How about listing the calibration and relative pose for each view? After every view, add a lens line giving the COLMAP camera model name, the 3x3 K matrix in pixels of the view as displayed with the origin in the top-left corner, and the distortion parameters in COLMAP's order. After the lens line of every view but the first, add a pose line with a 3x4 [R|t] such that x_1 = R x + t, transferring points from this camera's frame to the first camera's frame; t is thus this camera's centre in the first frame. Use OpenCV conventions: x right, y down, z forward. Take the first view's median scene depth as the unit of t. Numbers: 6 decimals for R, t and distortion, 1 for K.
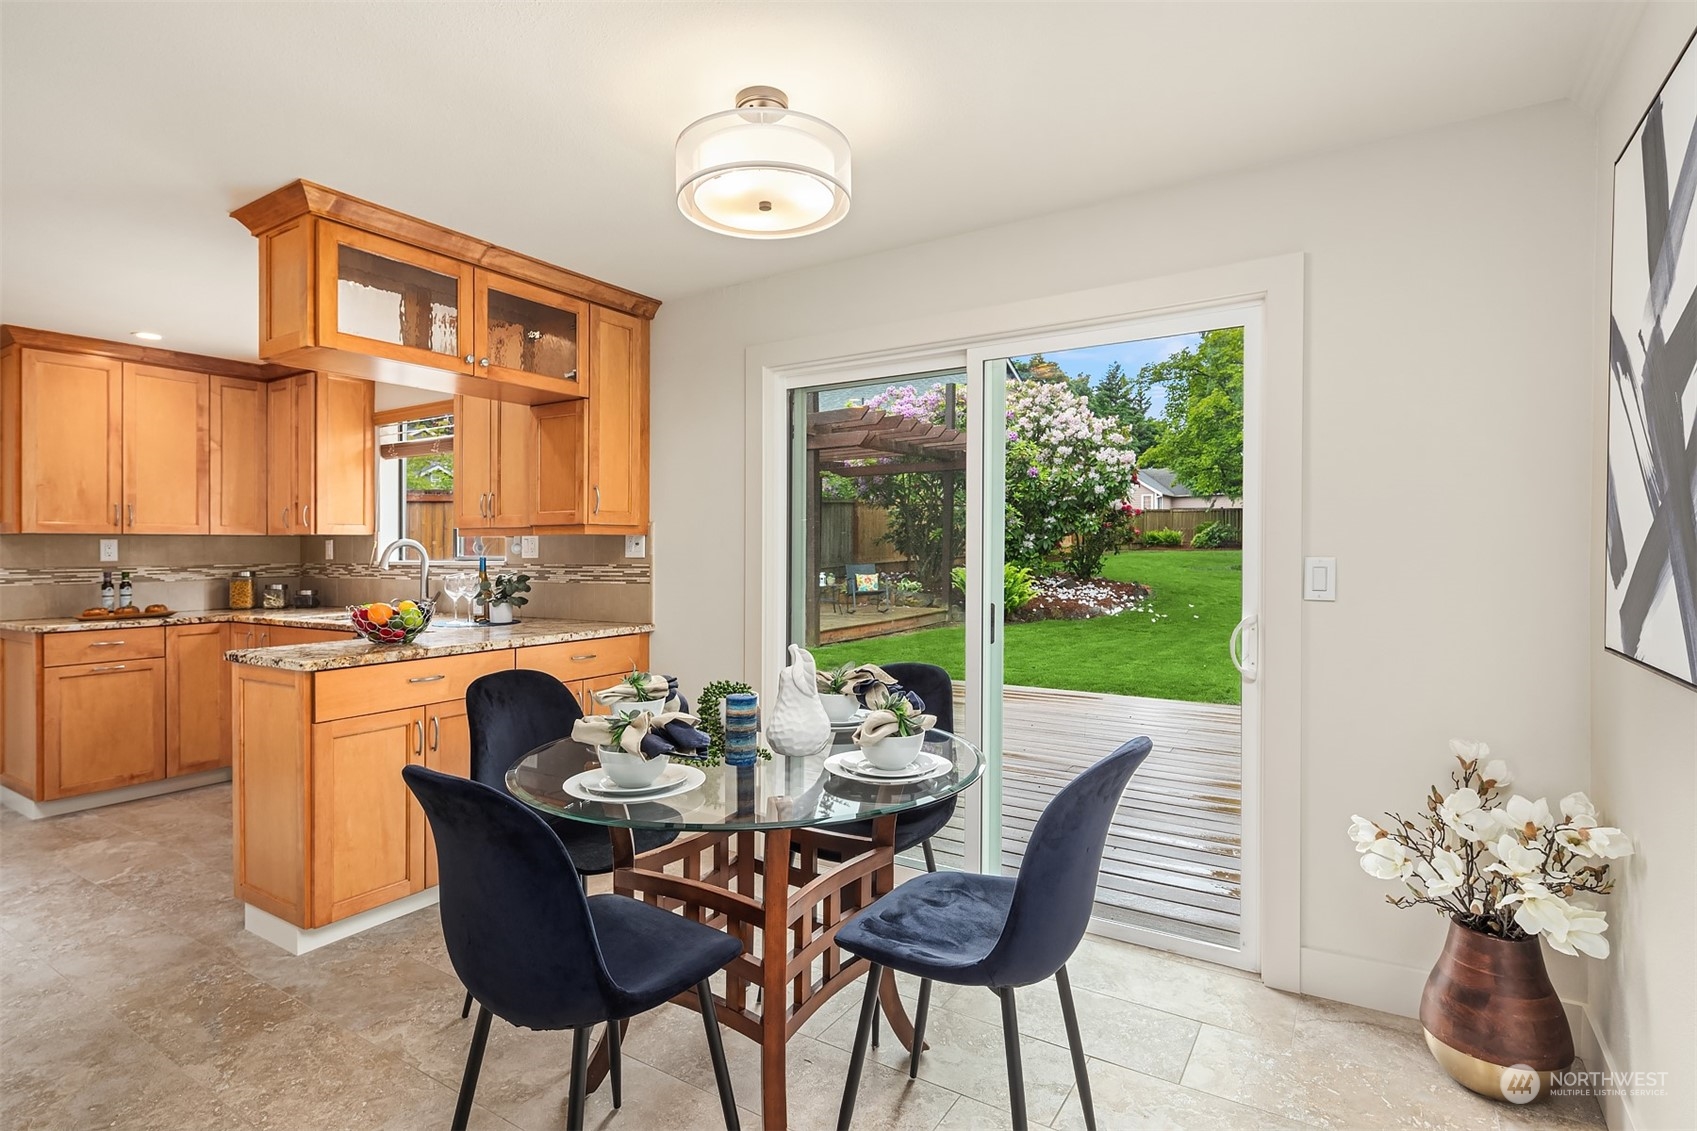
lens RADIAL K [[836.1, 0, 853.4], [0, 836.1, 539.0], [0, 0, 1]] dist [0.004423, -0.004457]
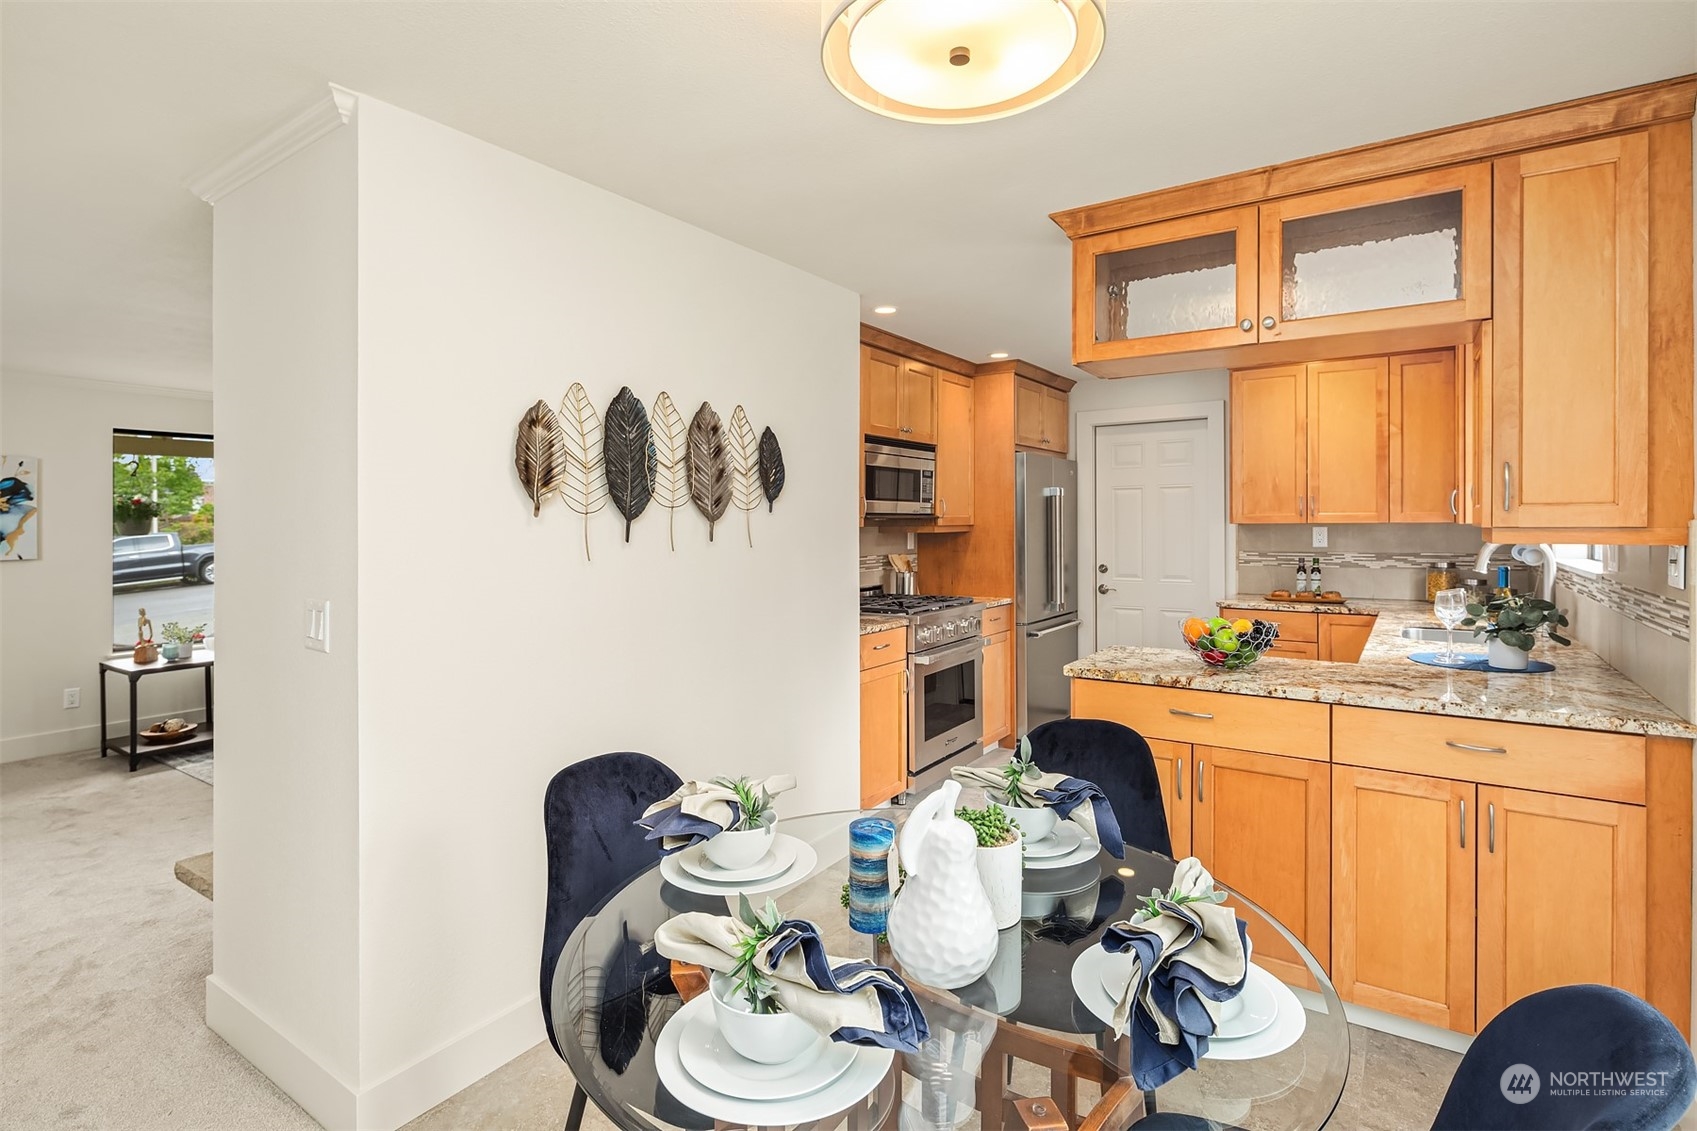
lens RADIAL K [[836.1, 0, 831.2], [0, 836.1, 532.9], [0, 0, 1]] dist [0.004423, -0.004457]
pose [[-0.046988, 0.021878, -0.998656, 0.244671], [0.020534, 0.999570, 0.020932, -0.029525], [0.998684, -0.019523, -0.047417, 0.435040]]
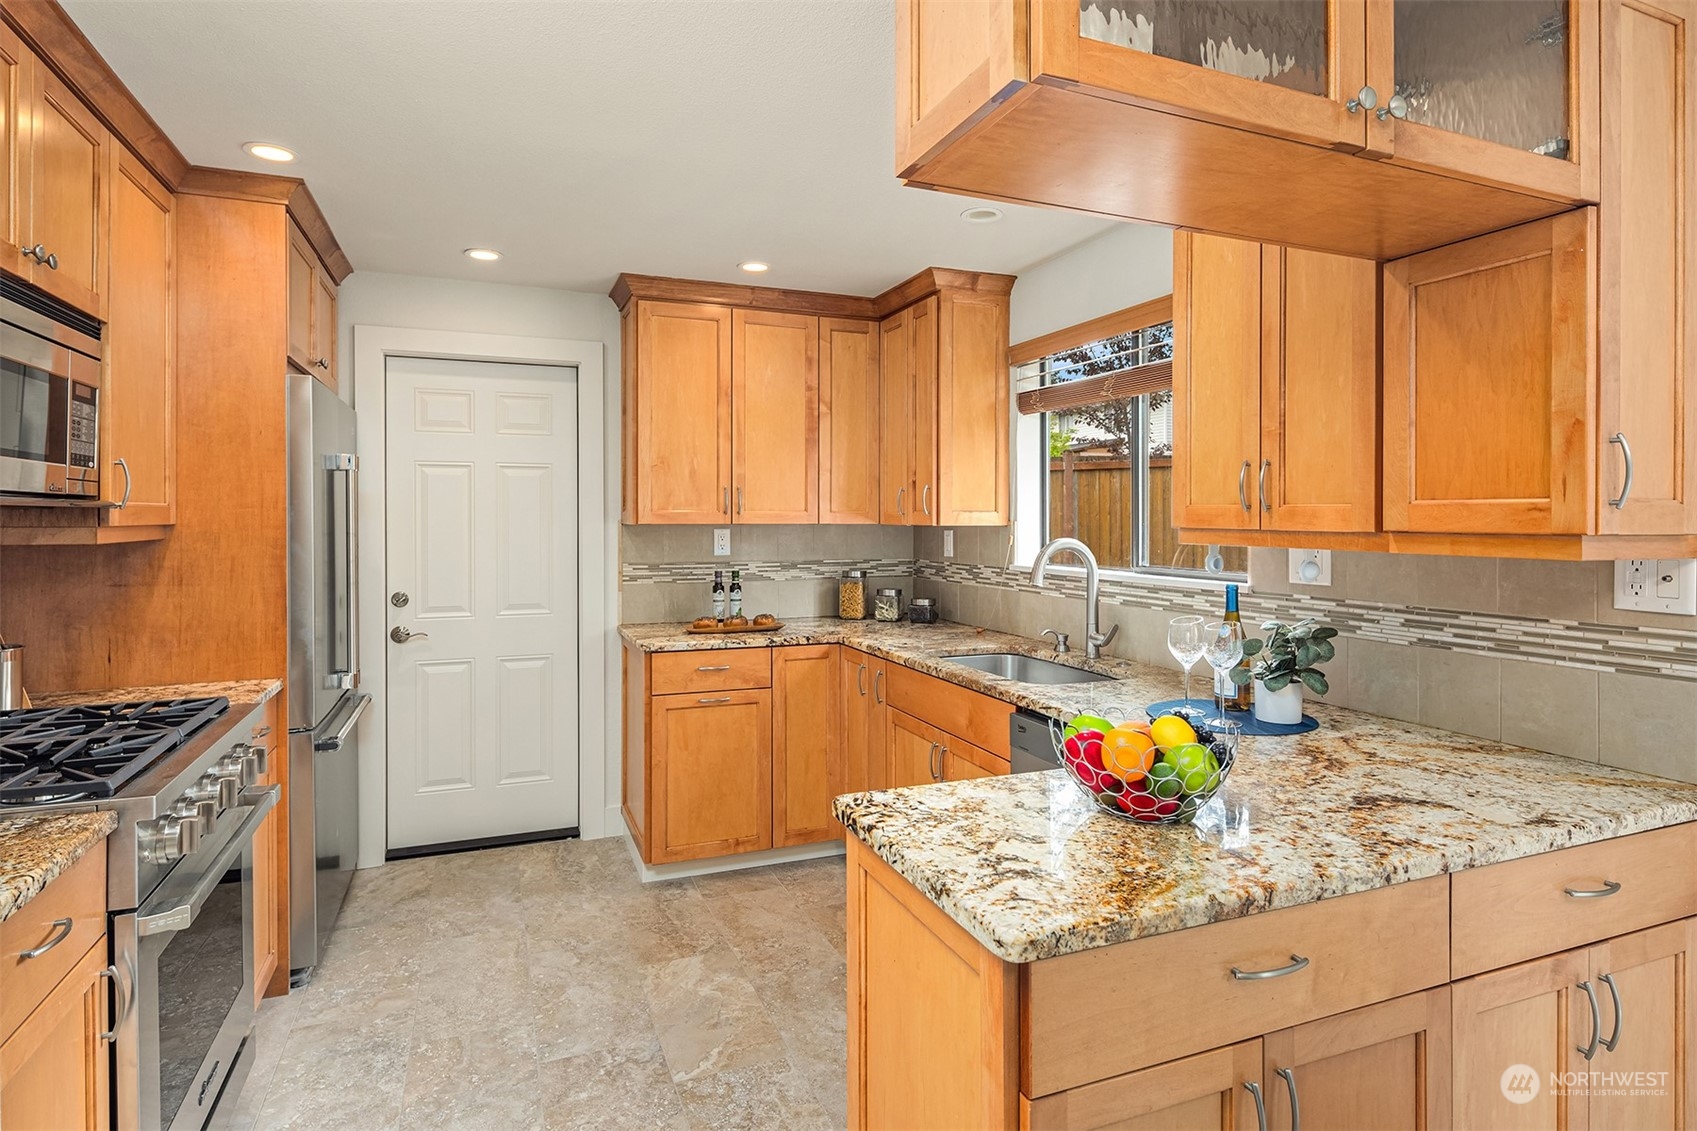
lens RADIAL K [[906.2, 0, 847.8], [0, 906.2, 510.1], [0, 0, 1]] dist [0.002738, -0.000893]
pose [[0.808294, 0.004348, -0.588763, -0.276132], [-0.001263, 0.999983, 0.005651, -0.024730], [0.588778, -0.003824, 0.808286, 0.367799]]
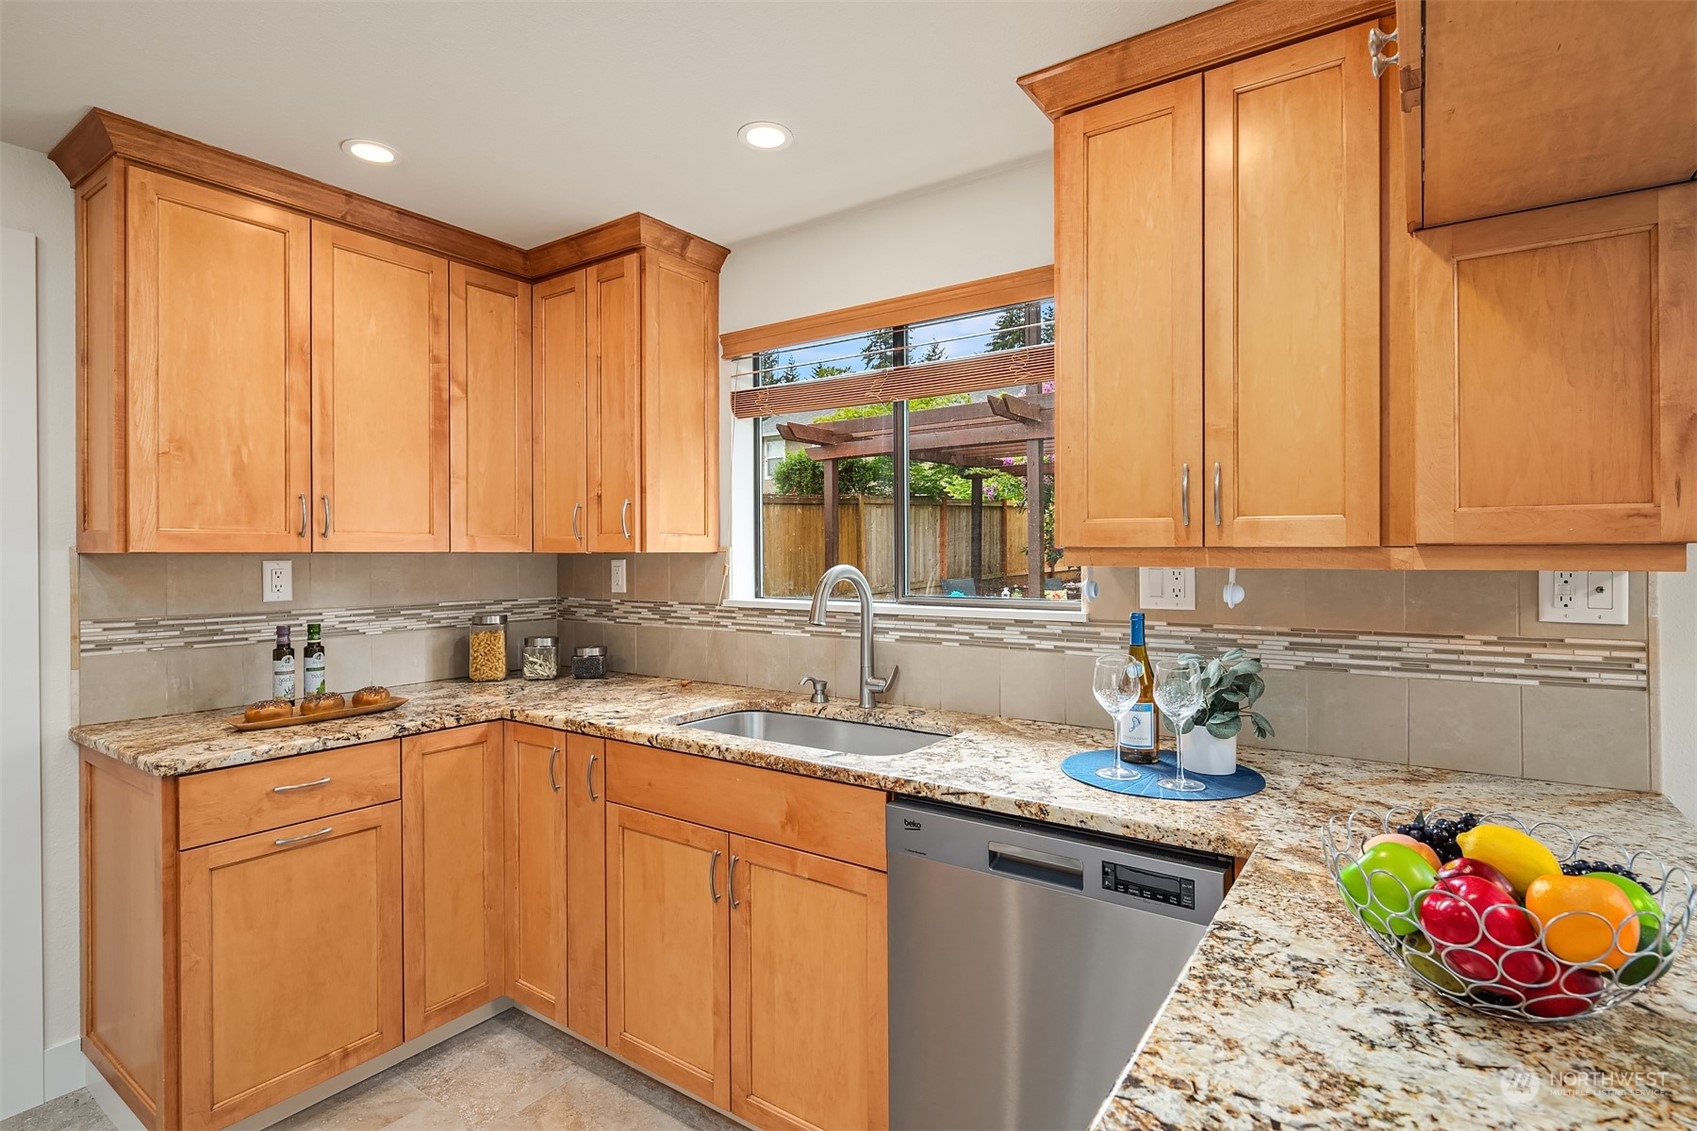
lens RADIAL K [[836.1, 0, 854.5], [0, 836.1, 548.8], [0, 0, 1]] dist [0.004423, -0.004457]
pose [[0.998755, 0.004201, -0.049703, -0.516021], [-0.003872, 0.999970, 0.006715, -0.013117], [0.049729, -0.006514, 0.998741, 0.503222]]
